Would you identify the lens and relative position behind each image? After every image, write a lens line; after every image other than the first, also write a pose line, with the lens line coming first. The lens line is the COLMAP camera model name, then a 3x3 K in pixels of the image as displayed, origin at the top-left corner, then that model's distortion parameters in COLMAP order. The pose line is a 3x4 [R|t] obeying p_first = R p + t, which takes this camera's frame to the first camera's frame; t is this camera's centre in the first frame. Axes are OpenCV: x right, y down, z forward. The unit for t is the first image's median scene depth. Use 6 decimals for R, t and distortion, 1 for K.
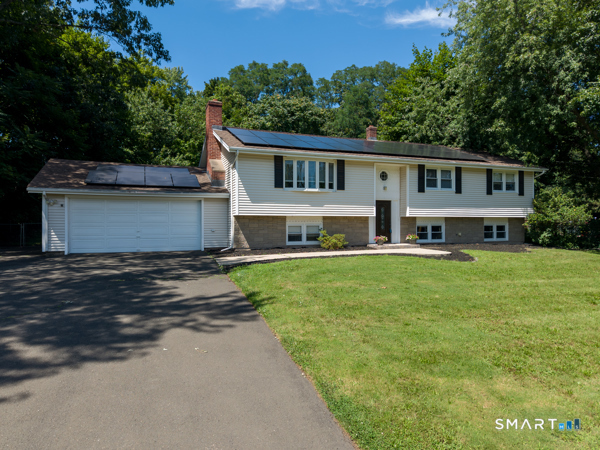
lens RADIAL K [[396.3, 0, 297.7], [0, 396.3, 229.0], [0, 0, 1]] dist [0.014771, -0.018727]
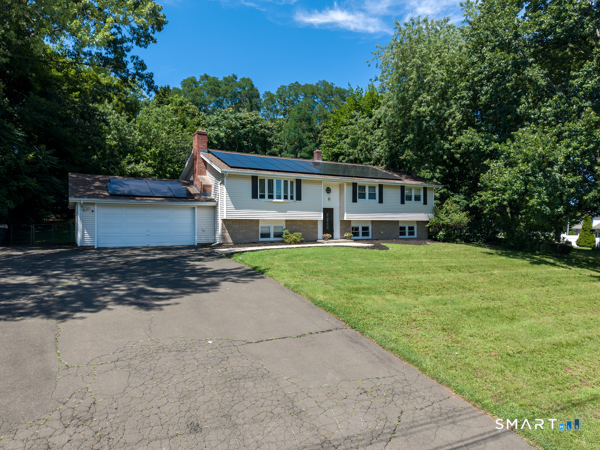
lens RADIAL K [[396.3, 0, 299.6], [0, 396.3, 227.9], [0, 0, 1]] dist [0.014771, -0.018727]
pose [[0.987287, -0.000298, 0.158950, -0.095479], [0.001382, 0.999977, -0.006711, 0.005355], [-0.158944, 0.006845, 0.987264, -0.322546]]
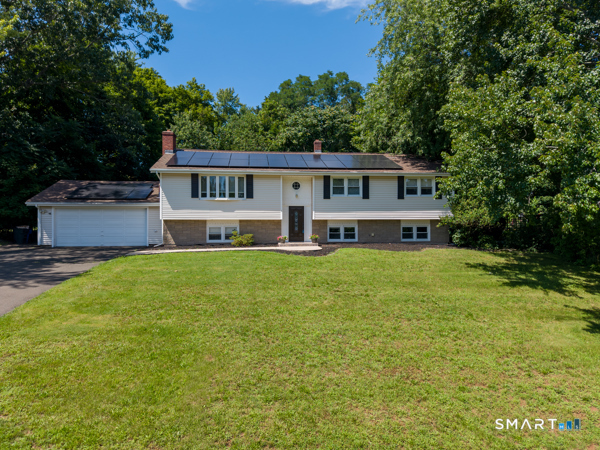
lens RADIAL K [[396.3, 0, 298.0], [0, 396.3, 229.2], [0, 0, 1]] dist [0.014771, -0.018727]
pose [[0.968142, 0.000662, -0.250400, 0.509104], [-0.001428, 0.999995, -0.002875, 0.000779], [0.250397, 0.003141, 0.968138, -0.146246]]
